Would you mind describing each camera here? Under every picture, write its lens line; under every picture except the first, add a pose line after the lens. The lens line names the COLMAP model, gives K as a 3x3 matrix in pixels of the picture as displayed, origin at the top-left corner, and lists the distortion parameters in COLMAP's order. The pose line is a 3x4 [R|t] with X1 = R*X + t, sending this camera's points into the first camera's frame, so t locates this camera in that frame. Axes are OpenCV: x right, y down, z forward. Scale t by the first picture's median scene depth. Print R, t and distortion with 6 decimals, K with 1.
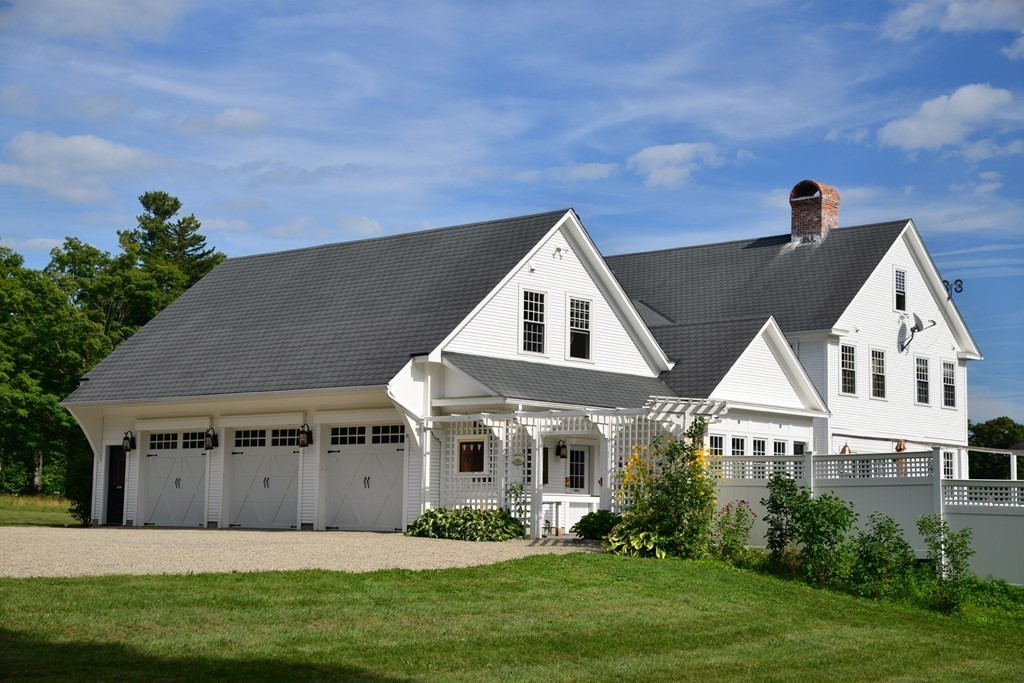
lens RADIAL K [[1652.7, 0, 512.0], [0, 1652.7, 341.5], [0, 0, 1]] dist [0.120290, 0.003169]
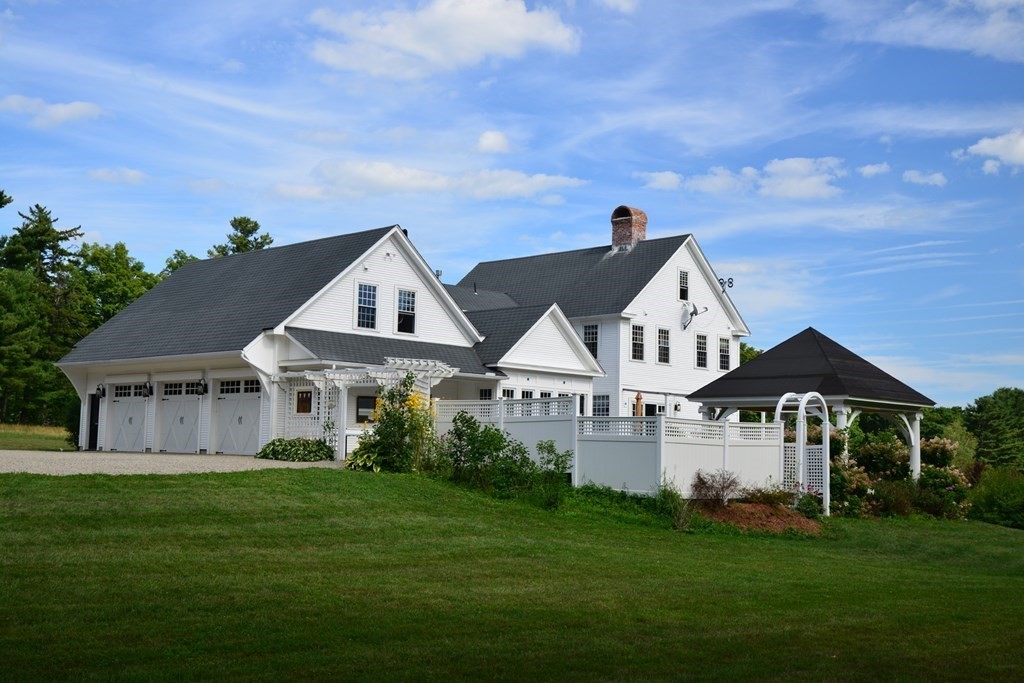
lens RADIAL K [[1213.4, 0, 512.0], [0, 1213.4, 341.5], [0, 0, 1]] dist [0.001246, -0.011378]
pose [[0.999139, 0.002631, -0.041401, 0.163304], [-0.002154, 0.999931, 0.011559, 0.005319], [0.041429, -0.011460, 0.999076, -0.013908]]
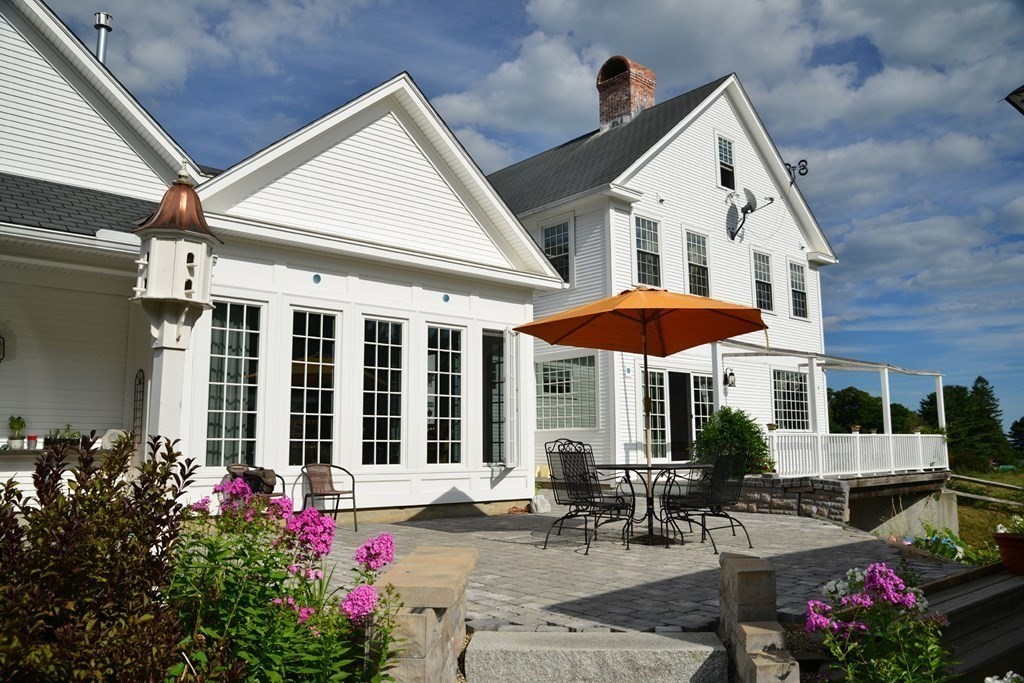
lens RADIAL K [[785.3, 0, 512.0], [0, 785.3, 341.5], [0, 0, 1]] dist [-0.111983, 0.000901]
pose [[0.991797, -0.038957, -0.121741, 0.215233], [0.034829, 0.998750, -0.035859, 0.075501], [0.122986, 0.031325, 0.991914, 0.778856]]
